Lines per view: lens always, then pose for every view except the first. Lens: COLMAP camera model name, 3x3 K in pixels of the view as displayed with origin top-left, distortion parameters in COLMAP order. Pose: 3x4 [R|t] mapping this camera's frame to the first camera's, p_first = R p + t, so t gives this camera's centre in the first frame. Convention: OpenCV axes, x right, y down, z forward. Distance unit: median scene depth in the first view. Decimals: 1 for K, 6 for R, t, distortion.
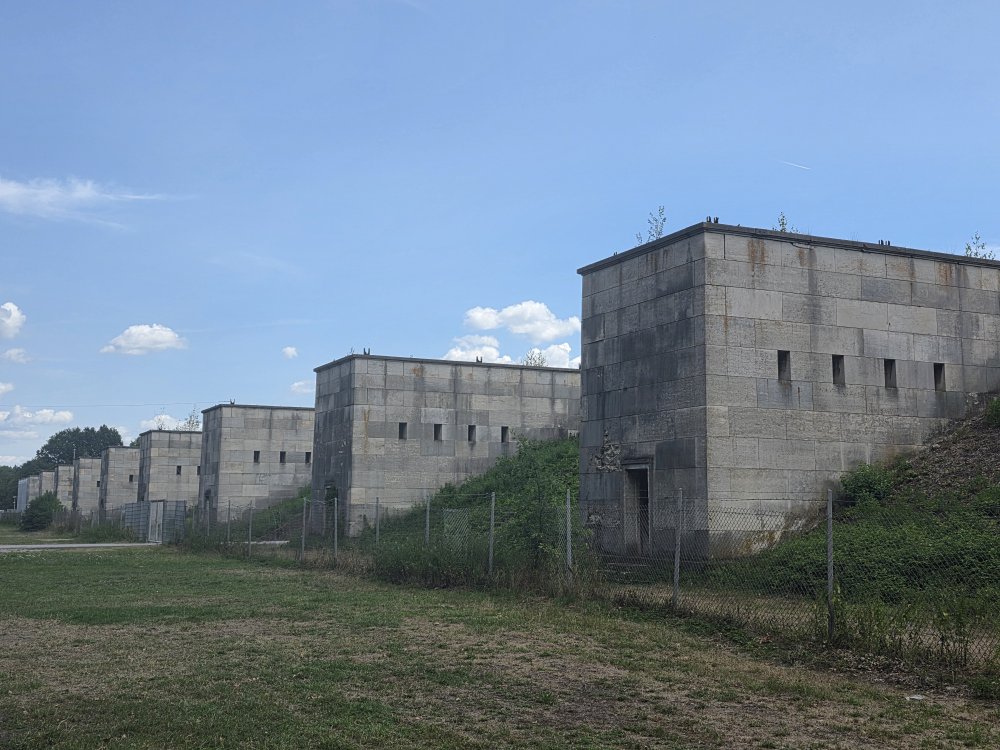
lens RADIAL K [[1175.0, 0, 500.0], [0, 1175.0, 375.0], [0, 0, 1]] dist [0.162191, -0.338100]
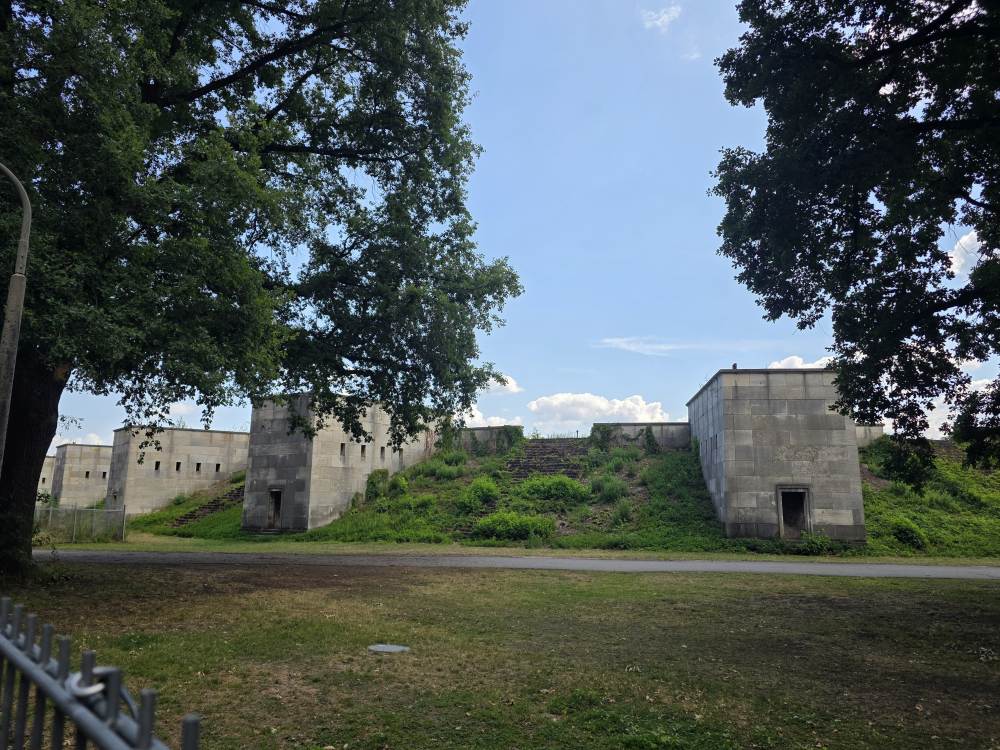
lens RADIAL K [[759.9, 0, 500.0], [0, 759.9, 375.0], [0, 0, 1]] dist [0.004069, 0.001801]
pose [[0.968095, 0.043348, 0.246807, 0.601141], [-0.029796, 0.997849, -0.058384, -0.160084], [-0.248807, 0.049167, 0.967304, -1.319151]]
